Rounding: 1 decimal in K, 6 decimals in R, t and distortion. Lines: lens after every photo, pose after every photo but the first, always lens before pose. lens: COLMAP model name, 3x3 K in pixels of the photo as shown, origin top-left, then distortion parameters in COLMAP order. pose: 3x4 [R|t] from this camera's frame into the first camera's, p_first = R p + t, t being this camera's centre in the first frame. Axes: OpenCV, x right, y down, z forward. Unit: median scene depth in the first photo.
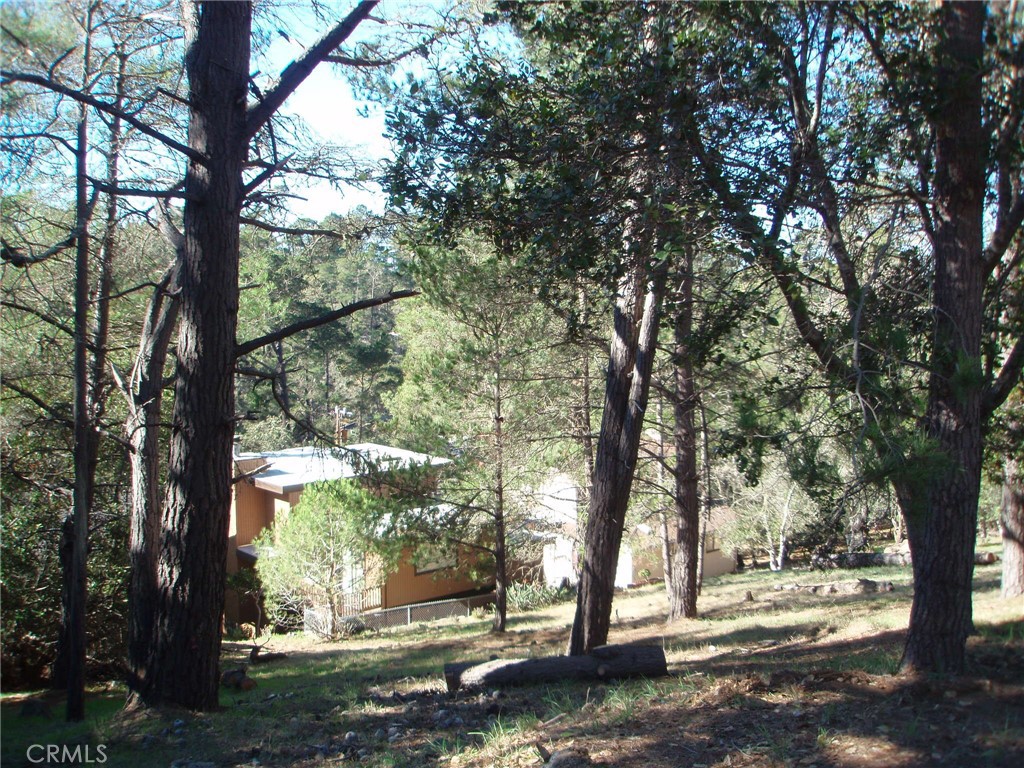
lens RADIAL K [[1056.6, 0, 512.5], [0, 1056.6, 389.8], [0, 0, 1]] dist [-0.104173, 0.000000]
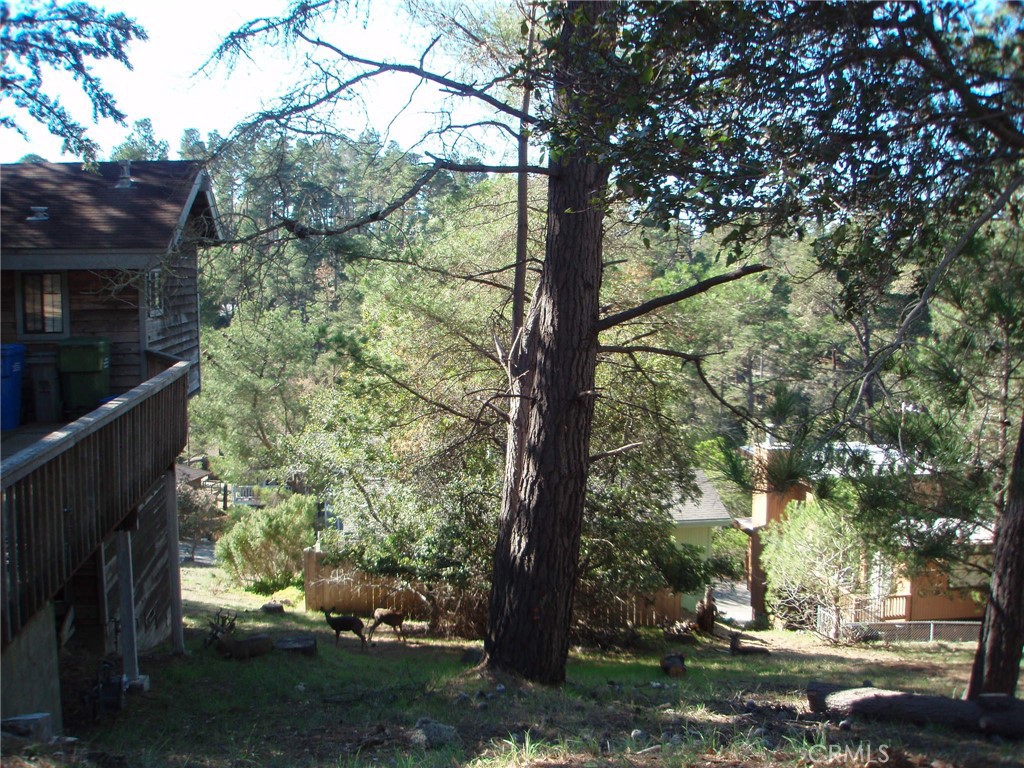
lens RADIAL K [[1056.6, 0, 513.9], [0, 1056.6, 384.5], [0, 0, 1]] dist [-0.104173, 0.000000]
pose [[0.843421, 0.052493, -0.534683, 0.184607], [-0.051051, 0.998543, 0.017504, 0.003531], [0.534822, 0.012533, 0.844872, 0.106238]]
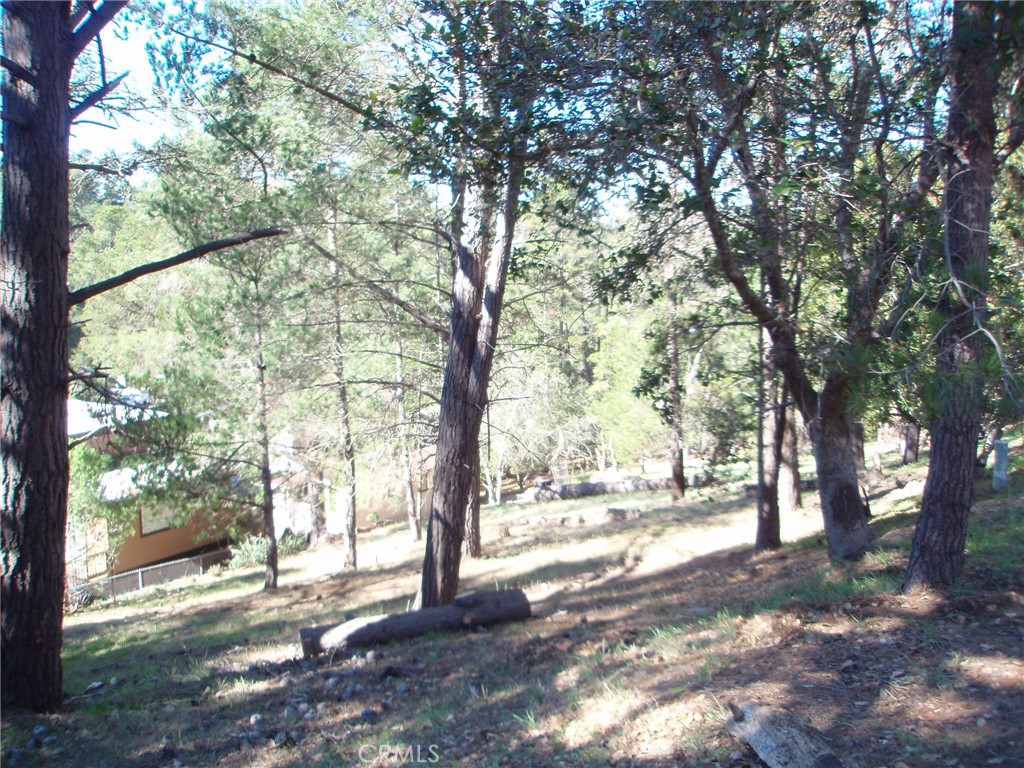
lens RADIAL K [[1056.6, 0, 516.4], [0, 1056.6, 384.7], [0, 0, 1]] dist [-0.104173, 0.000000]
pose [[0.951357, -0.041031, 0.305345, -0.156987], [0.025666, 0.998202, 0.054168, -0.002992], [-0.307018, -0.043696, 0.950700, 0.060140]]
